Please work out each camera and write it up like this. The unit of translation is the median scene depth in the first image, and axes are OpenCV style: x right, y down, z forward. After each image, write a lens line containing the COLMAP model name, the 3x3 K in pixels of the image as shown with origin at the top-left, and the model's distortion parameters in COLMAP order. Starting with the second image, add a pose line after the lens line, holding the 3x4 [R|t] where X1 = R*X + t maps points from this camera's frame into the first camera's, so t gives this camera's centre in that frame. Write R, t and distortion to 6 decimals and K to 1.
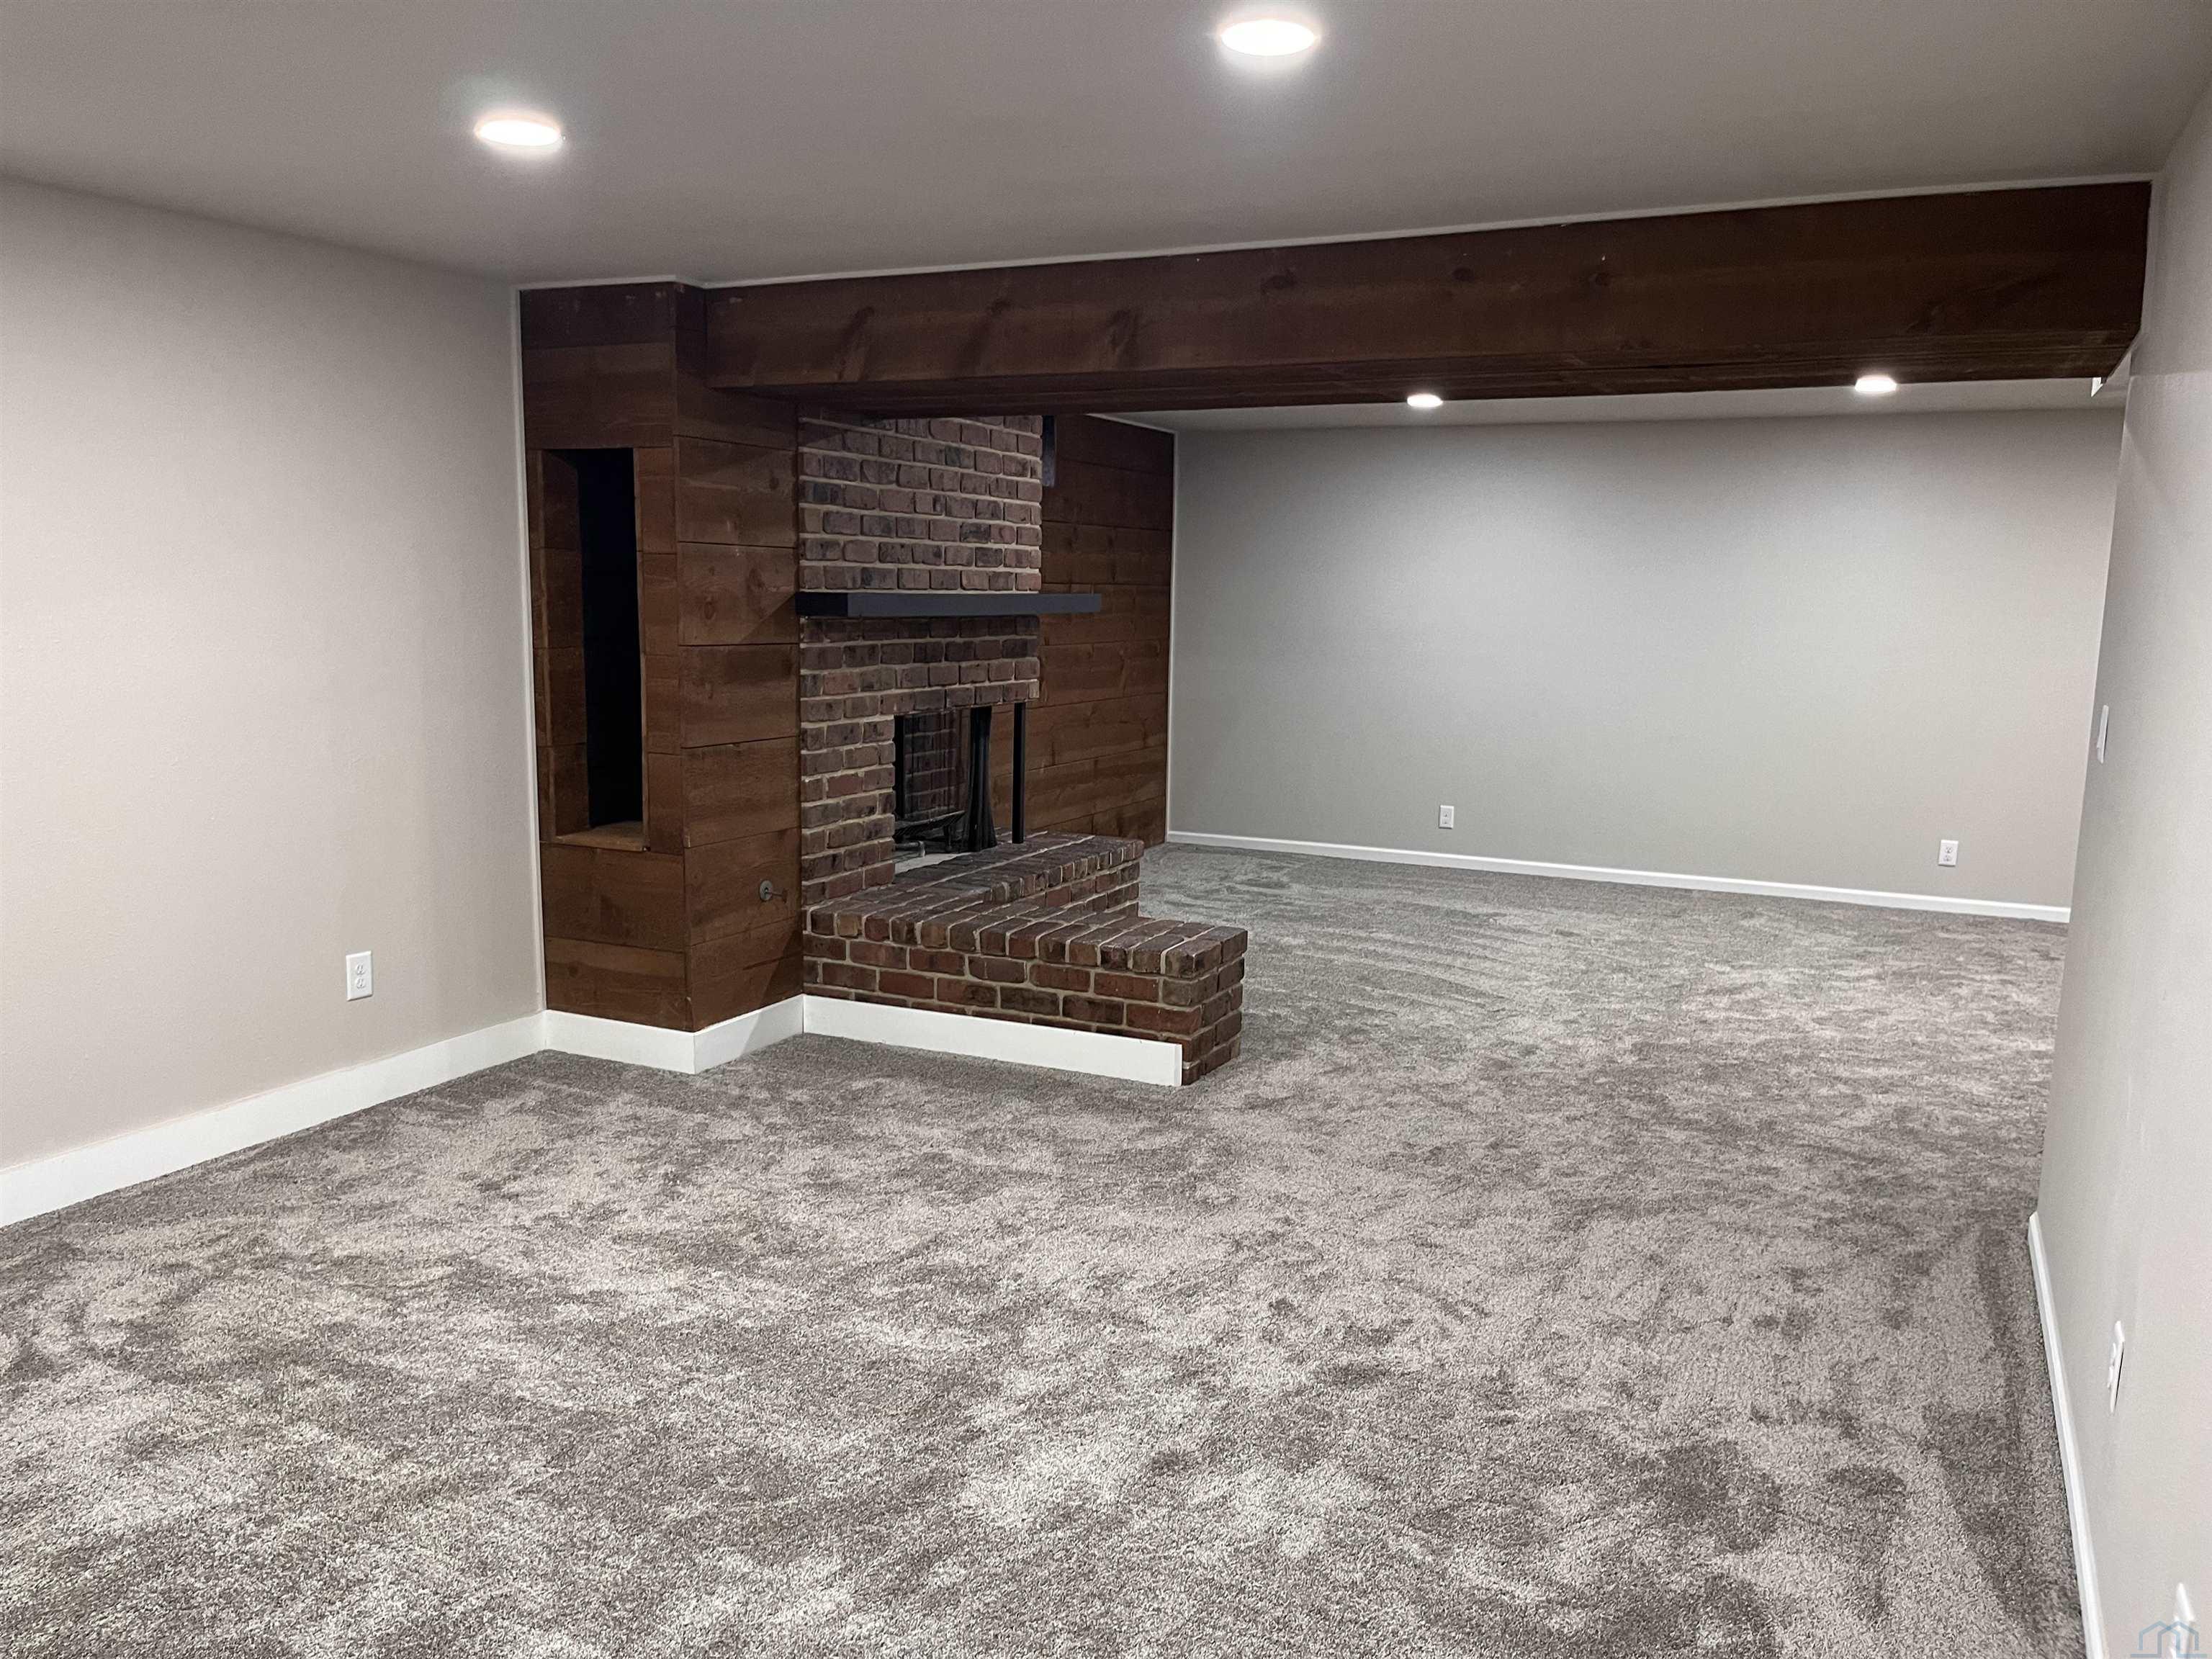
lens RADIAL K [[1678.3, 0, 1102.3], [0, 1678.3, 832.3], [0, 0, 1]] dist [0.046793, -0.055677]
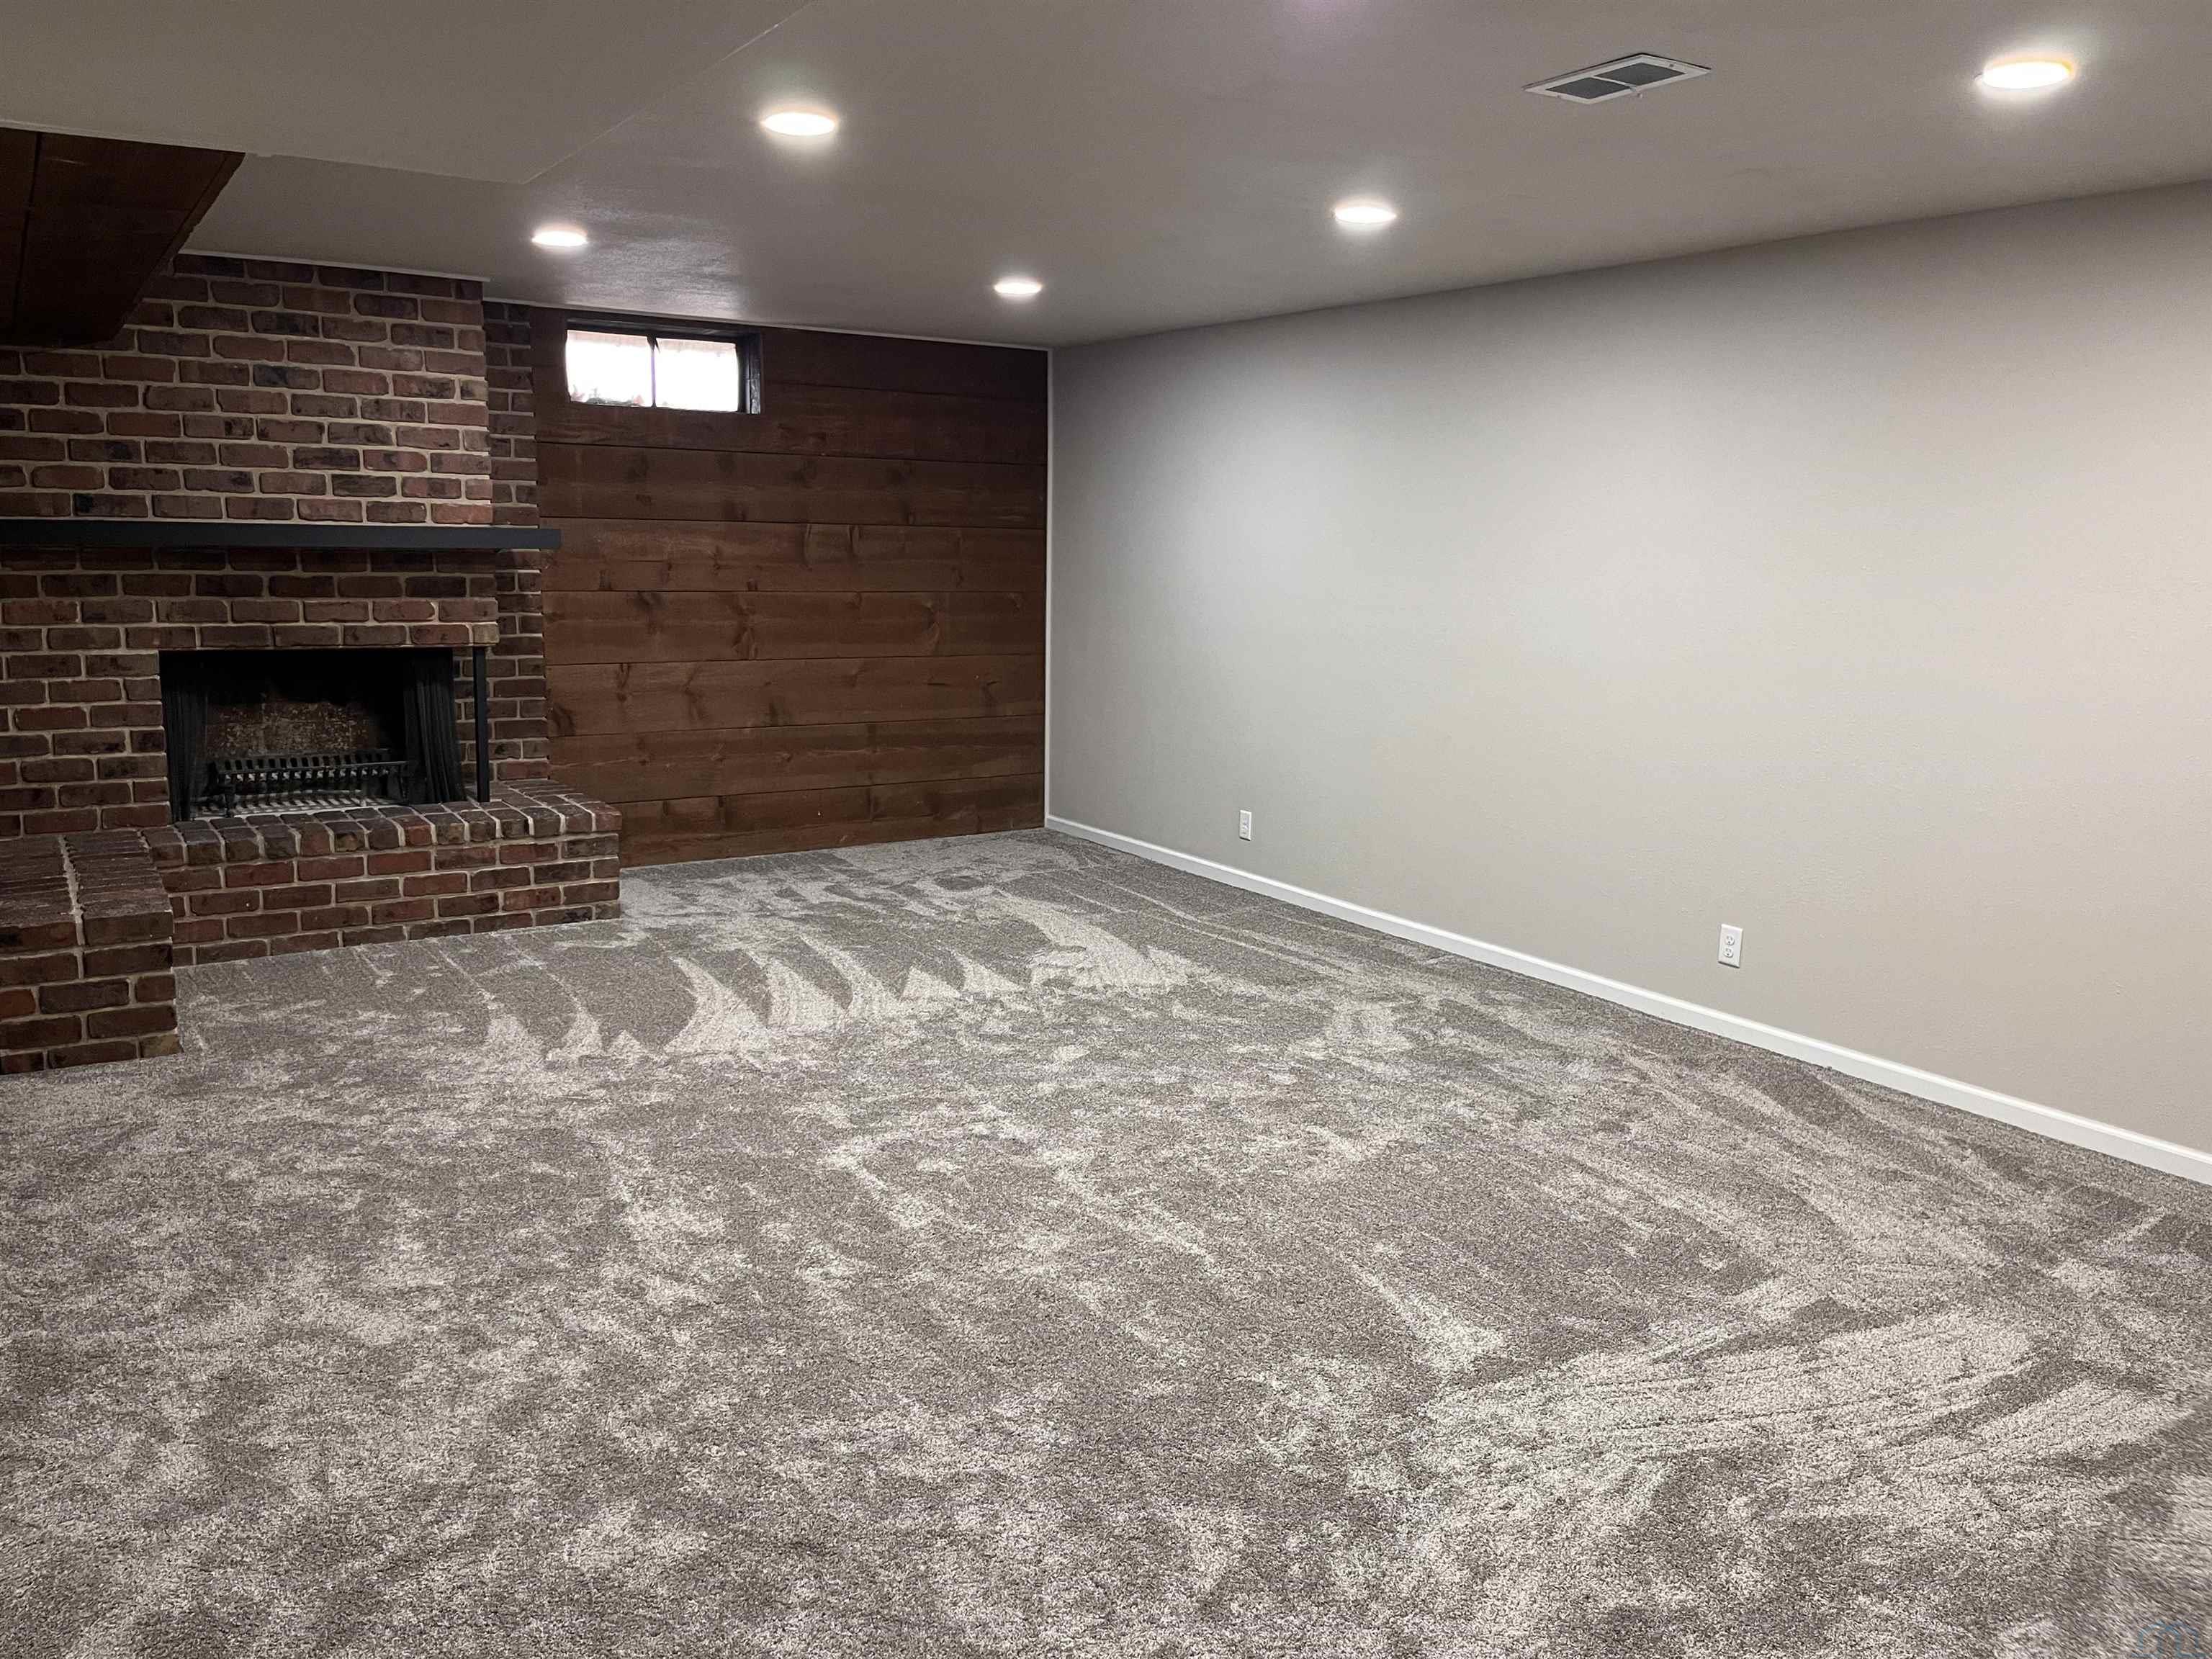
lens RADIAL K [[1678.3, 0, 1111.9], [0, 1678.3, 832.0], [0, 0, 1]] dist [0.046793, -0.055677]
pose [[0.855909, 0.092524, -0.508782, 0.924597], [-0.081770, 0.995701, 0.043514, -0.058251], [0.510621, 0.004359, 0.859795, 0.495537]]
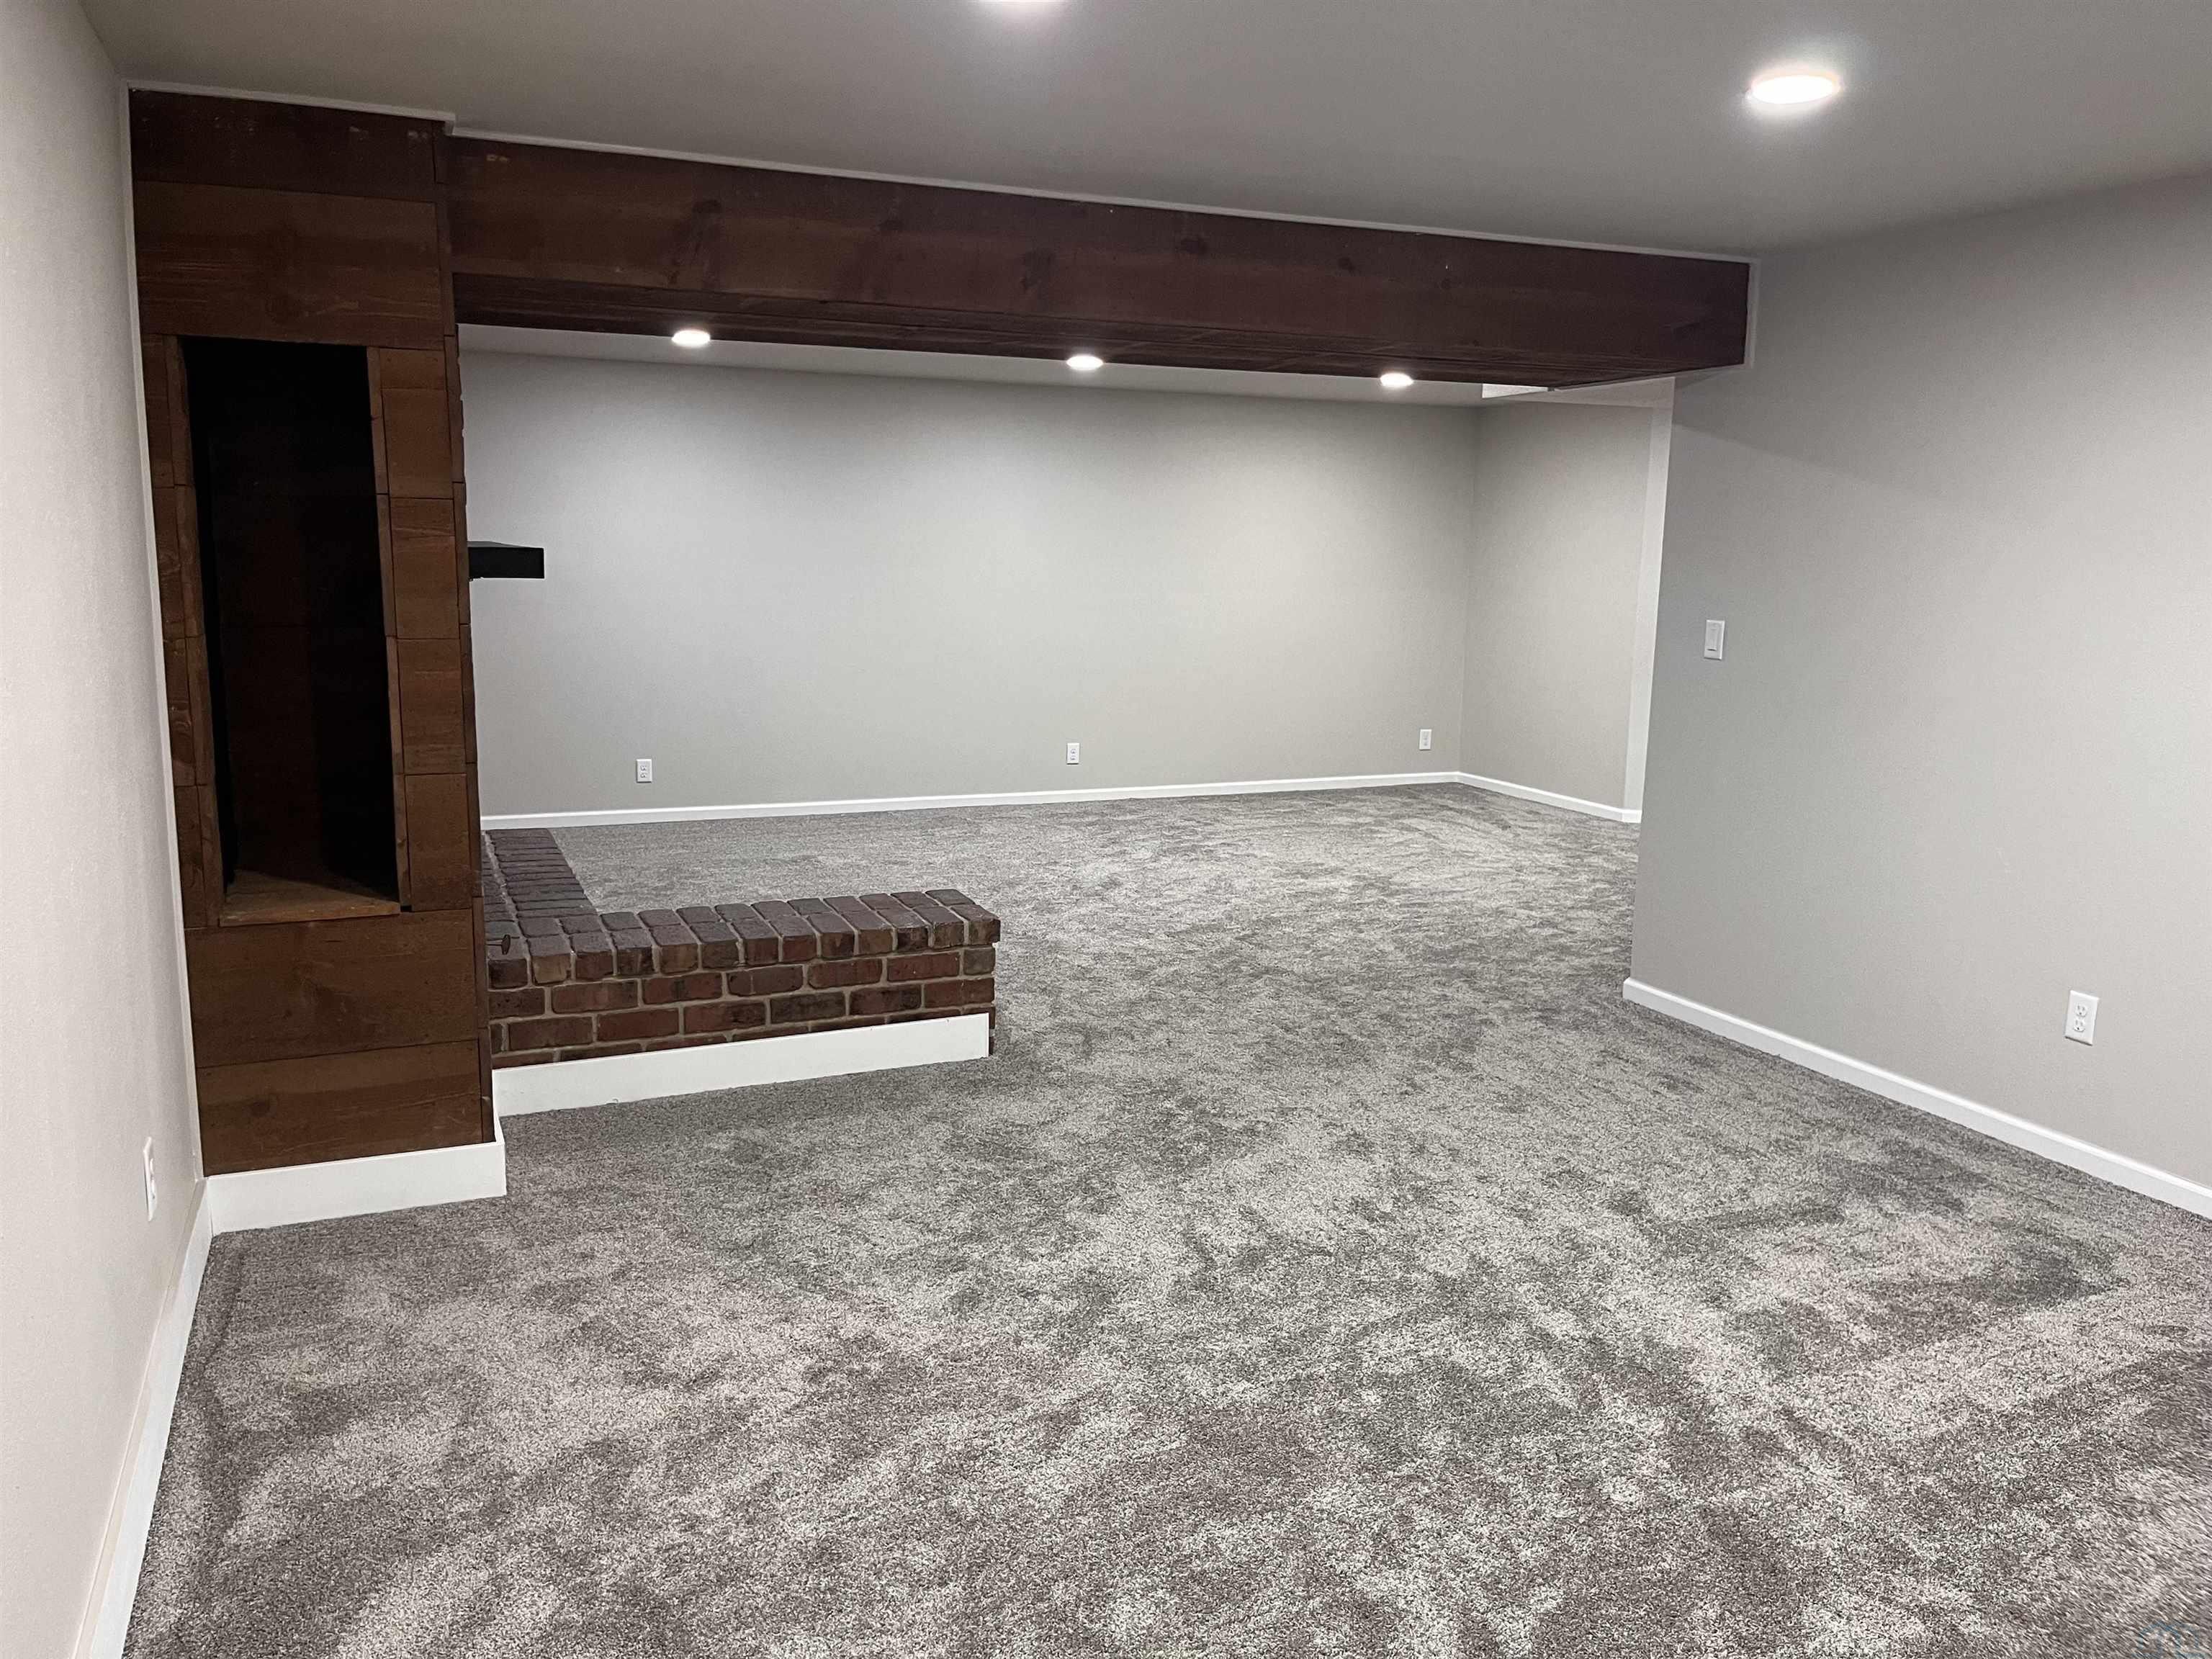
lens RADIAL K [[1678.3, 0, 1105.4], [0, 1678.3, 813.0], [0, 0, 1]] dist [0.046793, -0.055677]
pose [[0.656209, -0.127253, 0.743772, -0.584053], [0.106174, 0.991443, 0.075952, -0.052010], [-0.747072, 0.029128, 0.664105, 0.285371]]
